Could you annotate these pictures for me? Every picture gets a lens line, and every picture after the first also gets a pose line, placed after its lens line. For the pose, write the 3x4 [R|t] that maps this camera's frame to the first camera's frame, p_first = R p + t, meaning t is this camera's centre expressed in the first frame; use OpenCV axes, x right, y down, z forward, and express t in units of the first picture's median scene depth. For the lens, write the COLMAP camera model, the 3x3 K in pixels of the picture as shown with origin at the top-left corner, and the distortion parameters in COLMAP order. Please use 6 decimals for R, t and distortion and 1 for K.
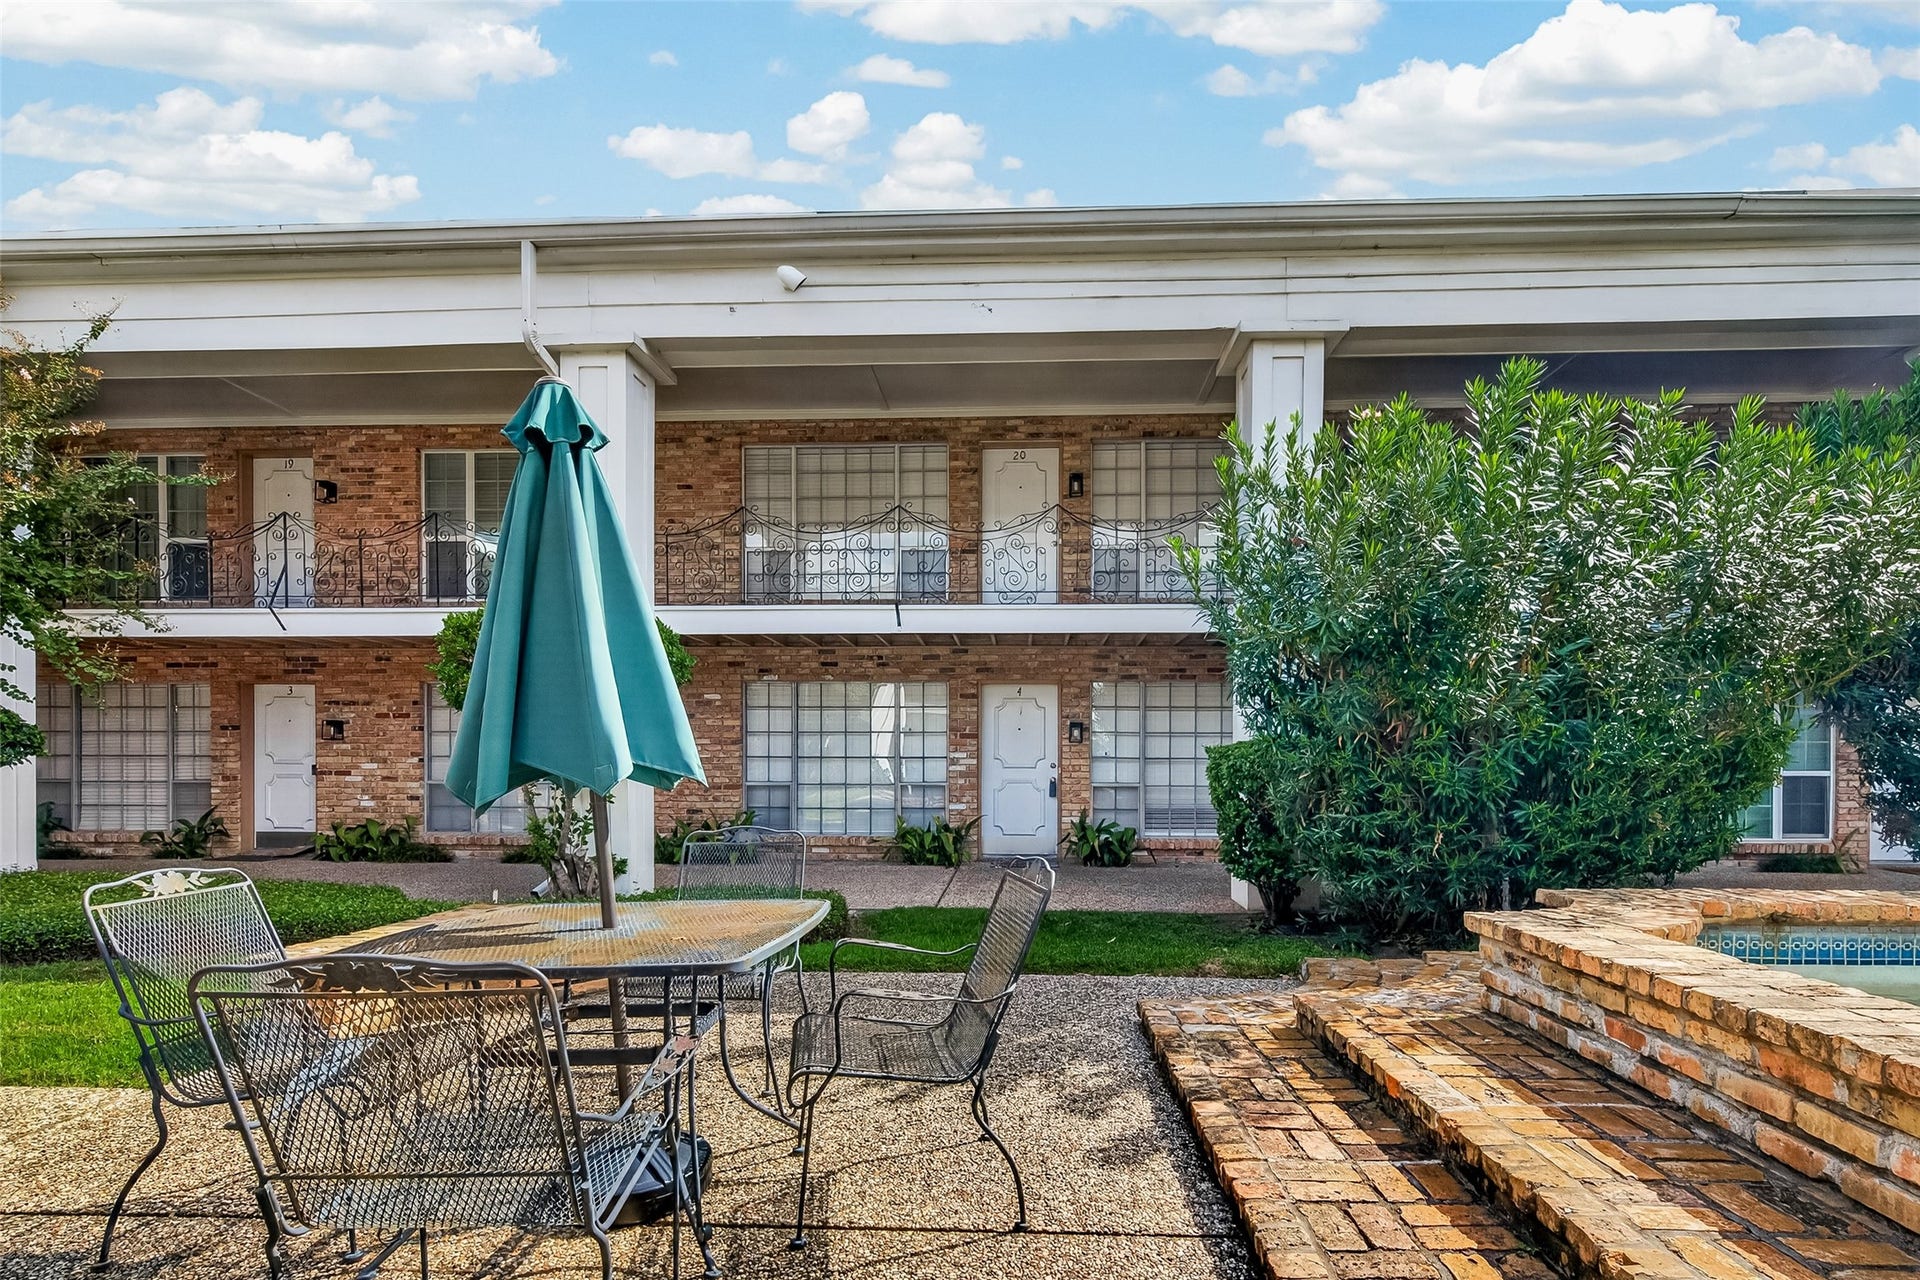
lens RADIAL K [[754.4, 0, 995.8], [0, 754.4, 762.9], [0, 0, 1]] dist [0.043580, -0.001623]
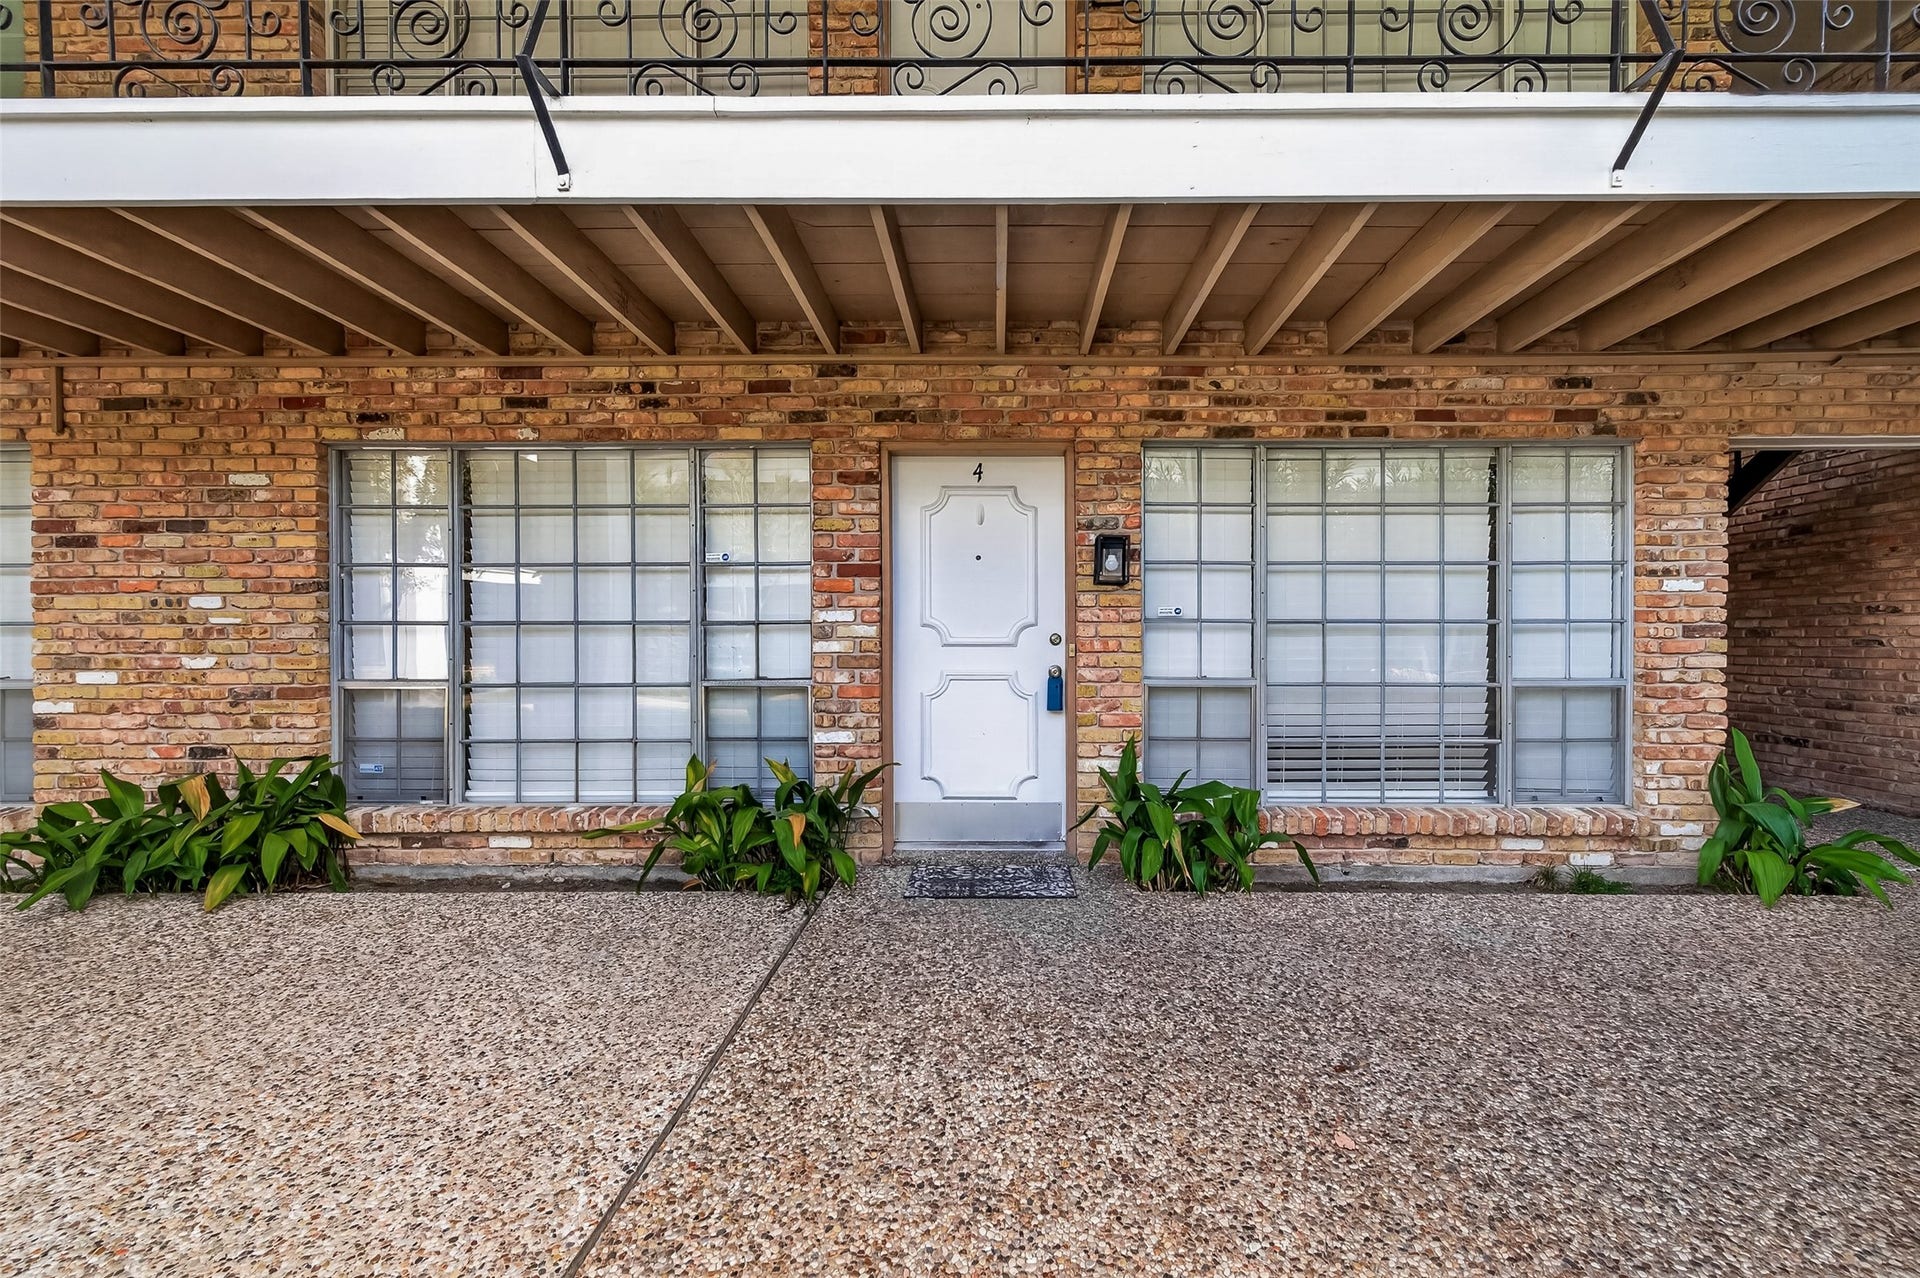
lens RADIAL K [[754.4, 0, 969.7], [0, 754.4, 648.5], [0, 0, 1]] dist [0.043580, -0.001623]
pose [[0.999970, -0.005344, -0.005533, 0.029066], [0.005389, 0.999952, 0.008163, 0.005030], [0.005489, -0.008193, 0.999951, 0.568942]]
